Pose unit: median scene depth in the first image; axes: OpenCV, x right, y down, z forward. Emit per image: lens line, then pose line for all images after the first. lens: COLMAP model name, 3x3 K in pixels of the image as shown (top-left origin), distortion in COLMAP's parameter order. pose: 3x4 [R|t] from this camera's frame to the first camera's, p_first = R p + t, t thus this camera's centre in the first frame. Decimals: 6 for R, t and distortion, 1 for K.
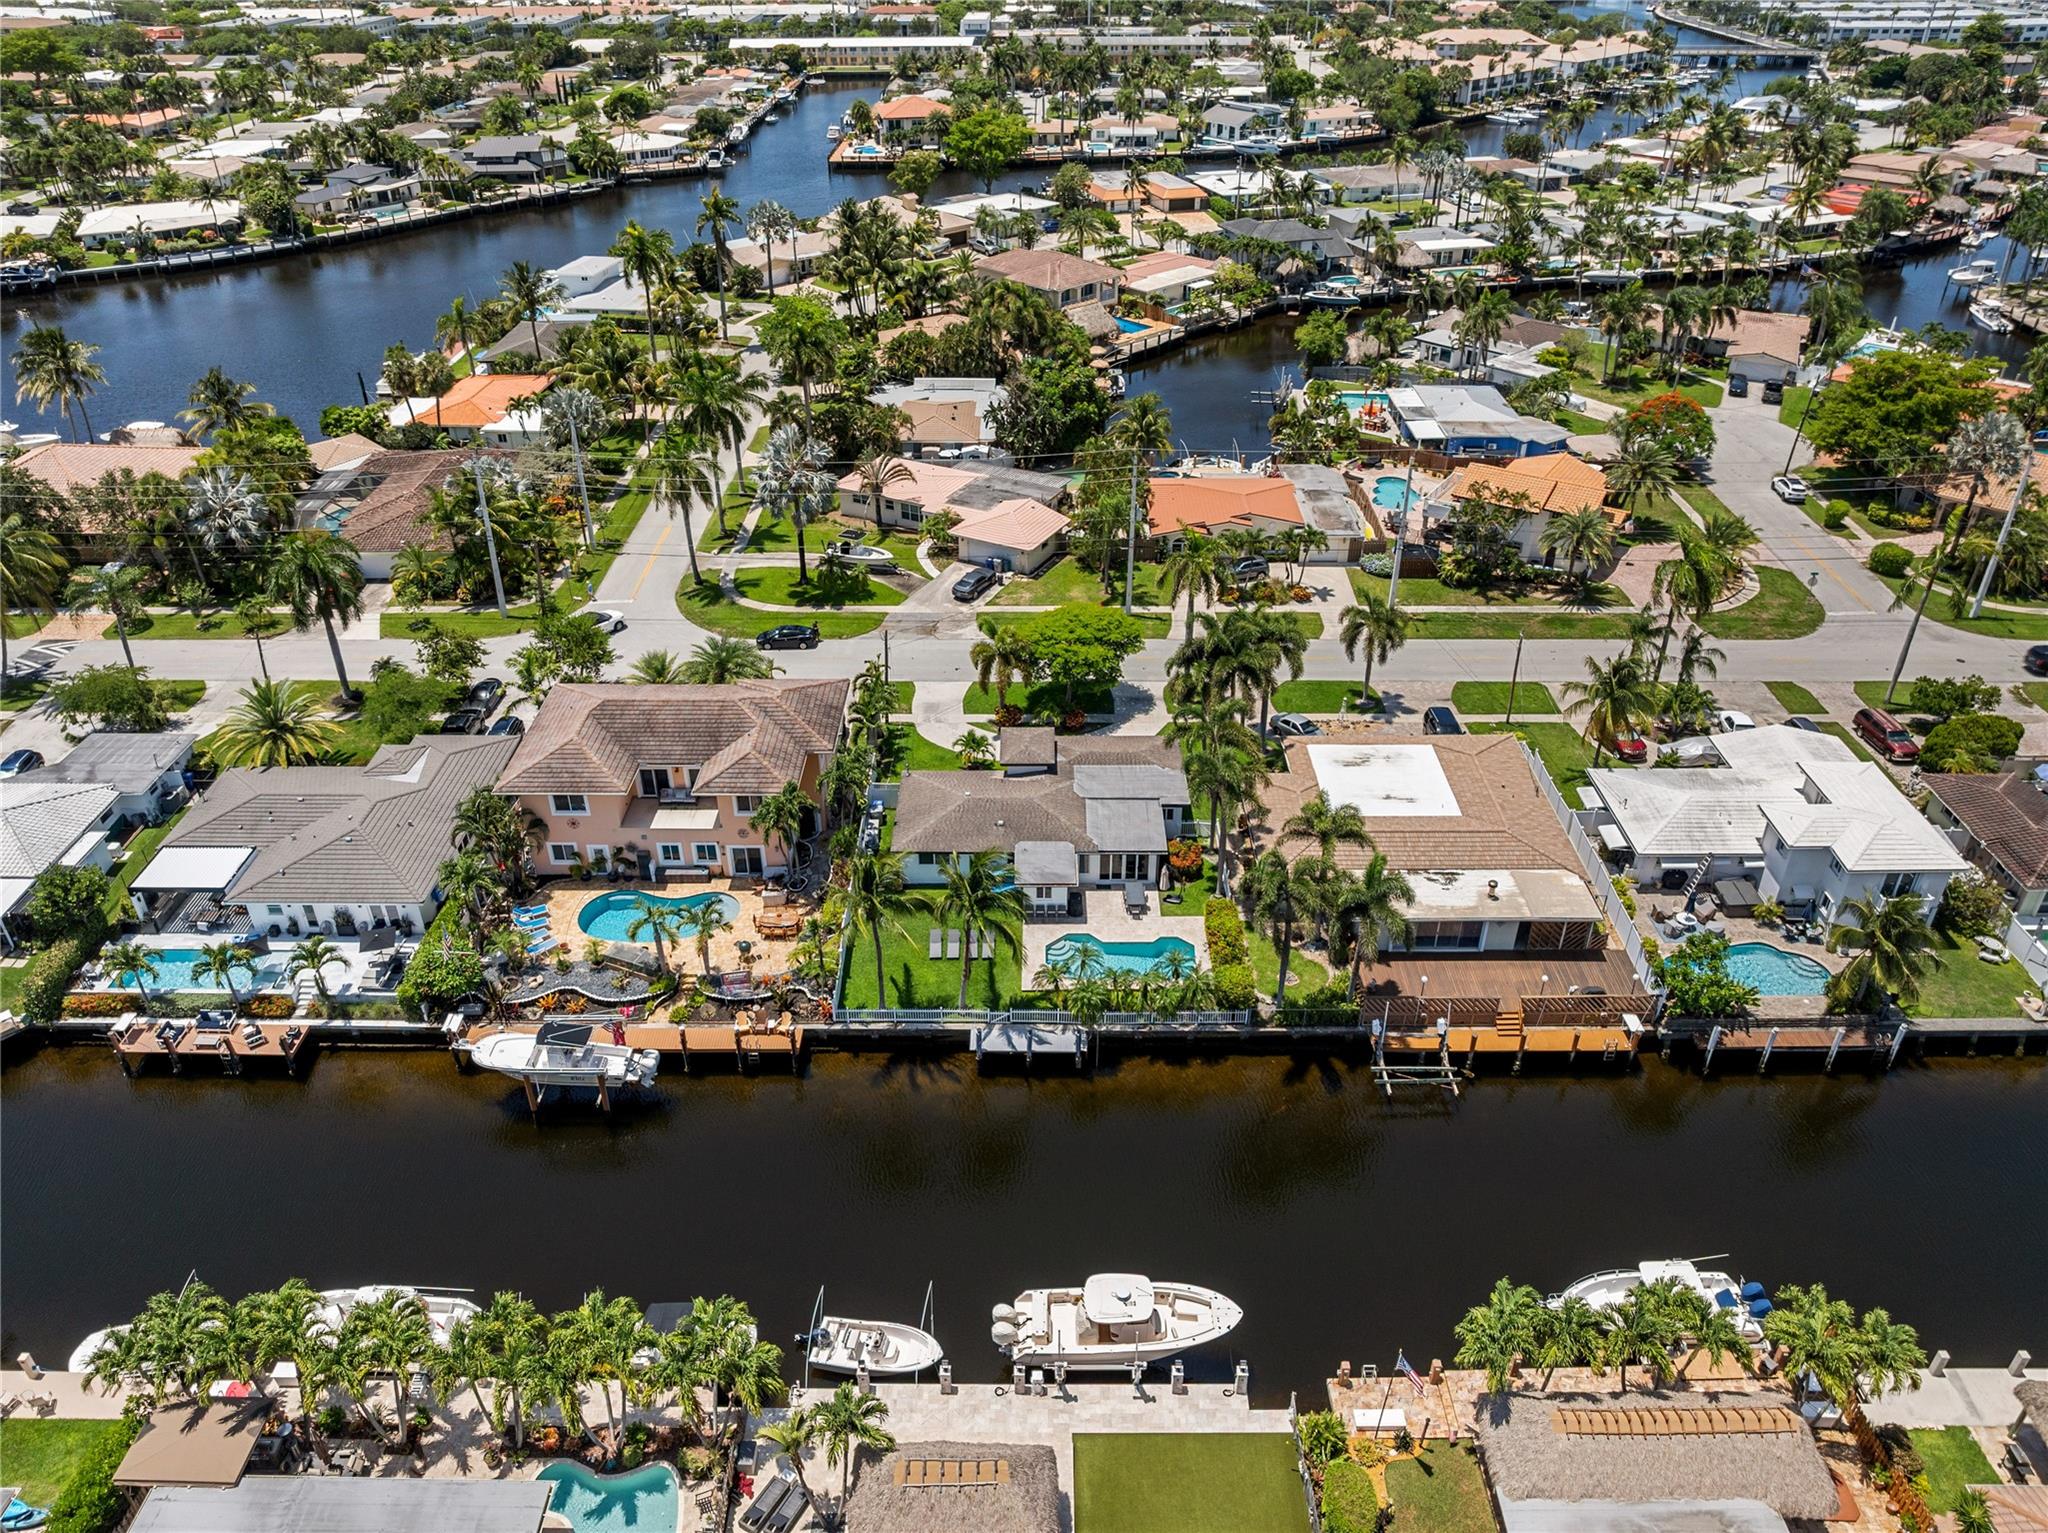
lens RADIAL K [[1434.9, 0, 1025.7], [0, 1434.9, 767.9], [0, 0, 1]] dist [-0.053573, 0.014235]
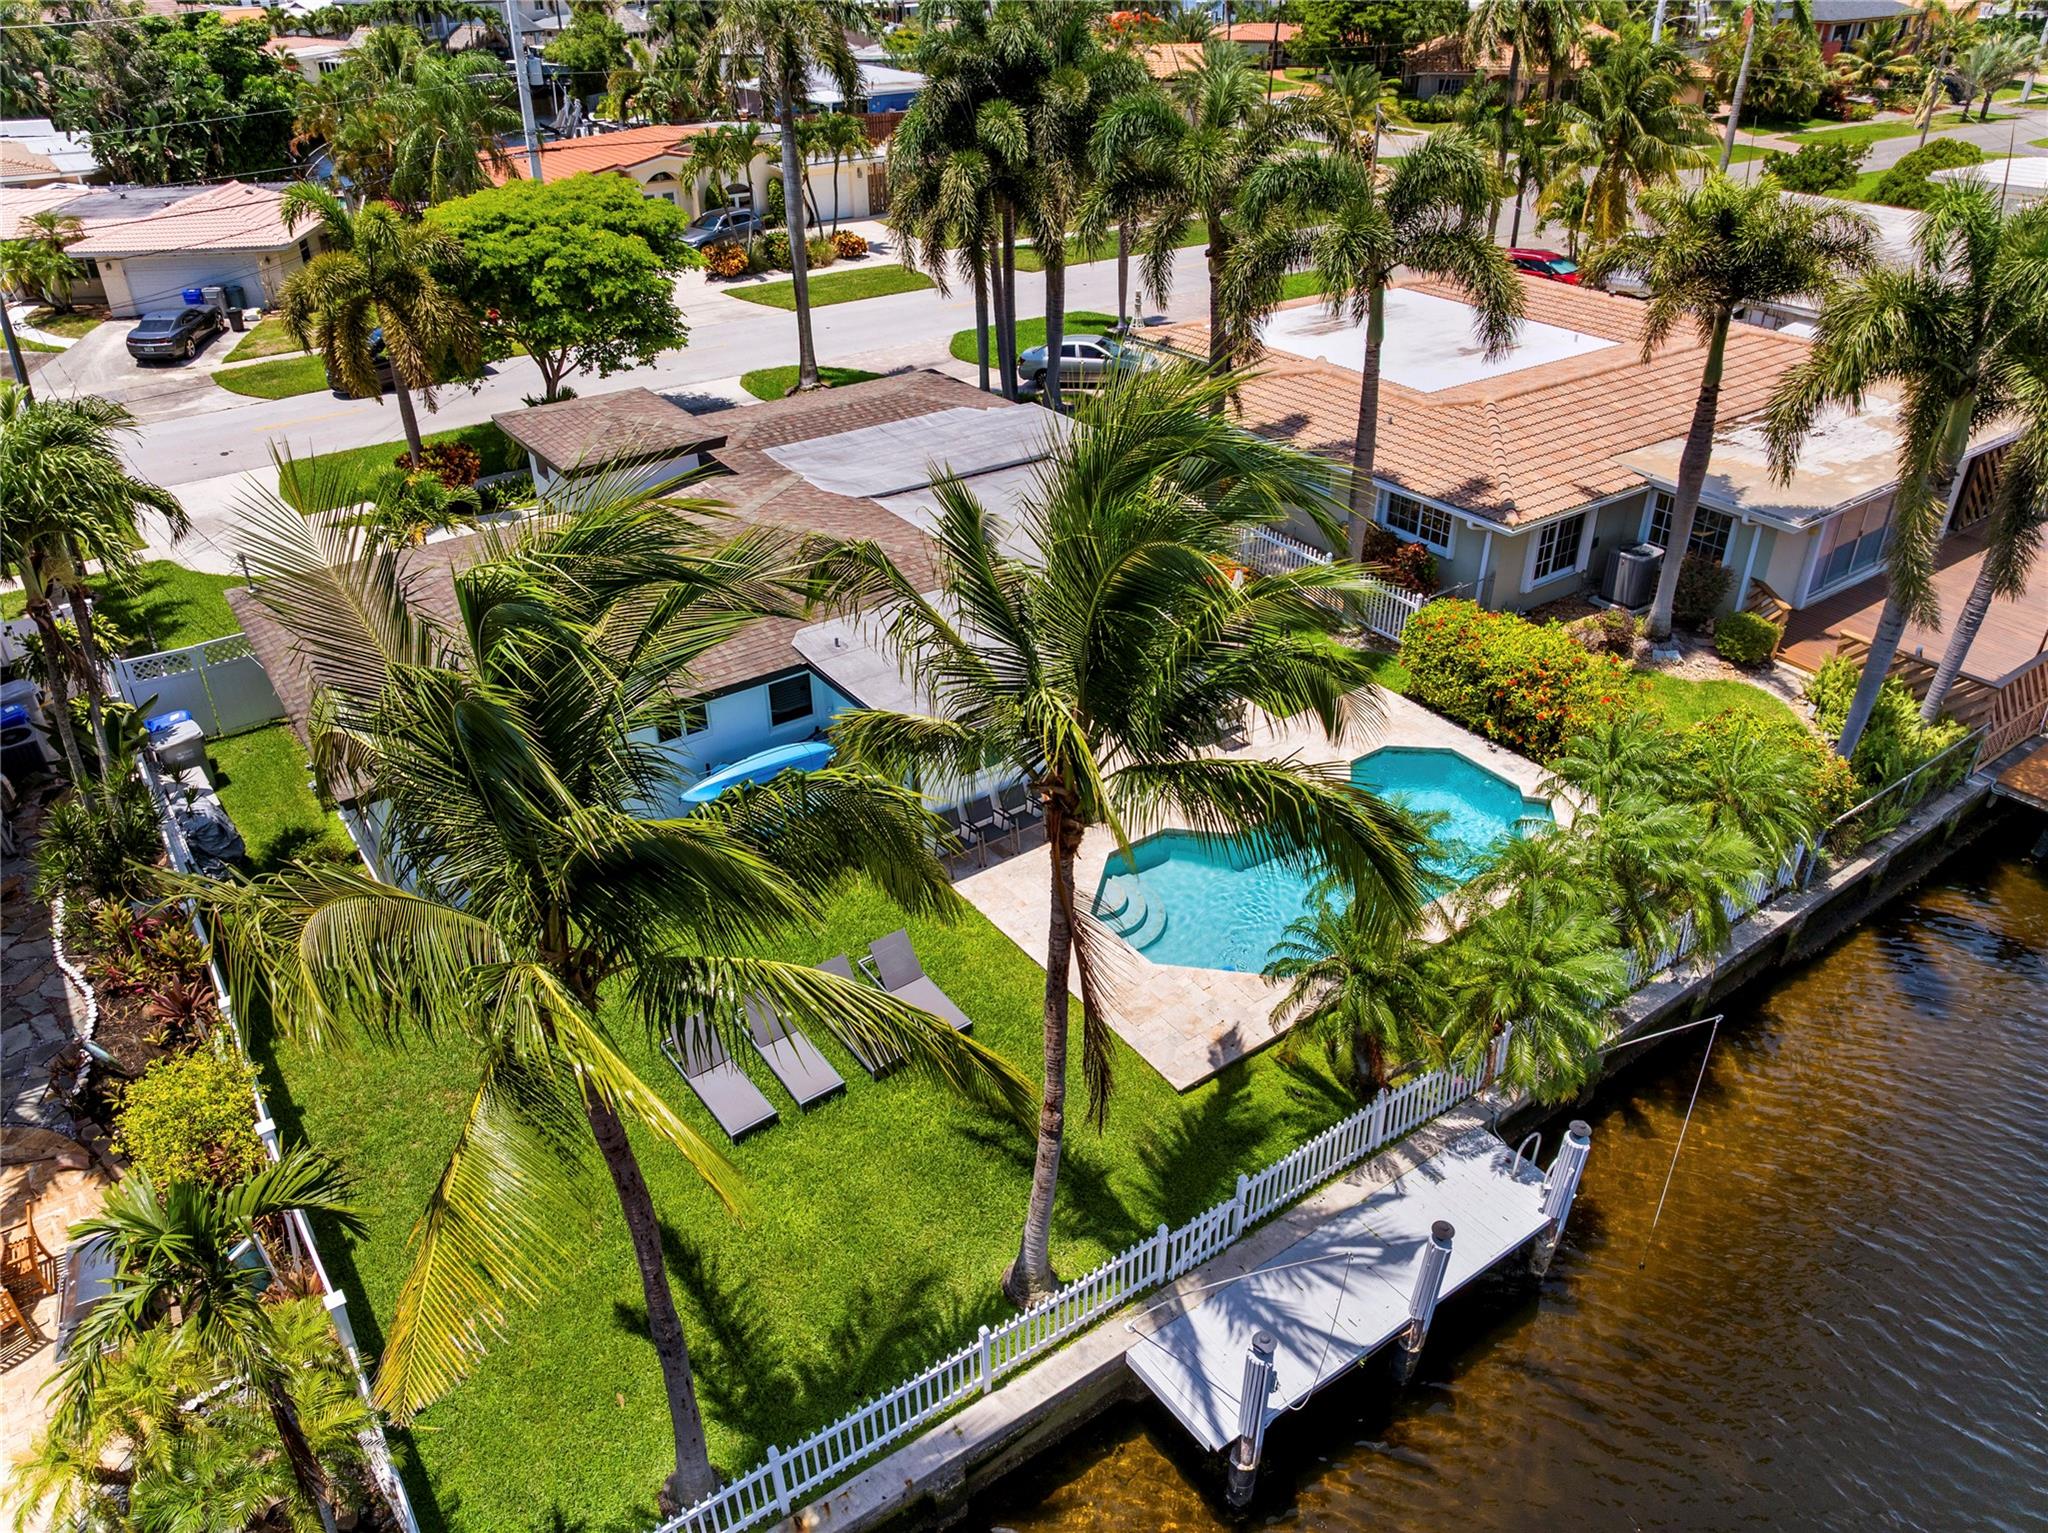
lens RADIAL K [[1434.9, 0, 1025.4], [0, 1434.9, 774.8], [0, 0, 1]] dist [-0.053573, 0.014235]
pose [[0.806867, -0.318243, 0.497681, -0.086226], [0.334441, 0.940554, 0.059226, 0.057650], [-0.486944, 0.118658, 0.865335, 0.564831]]
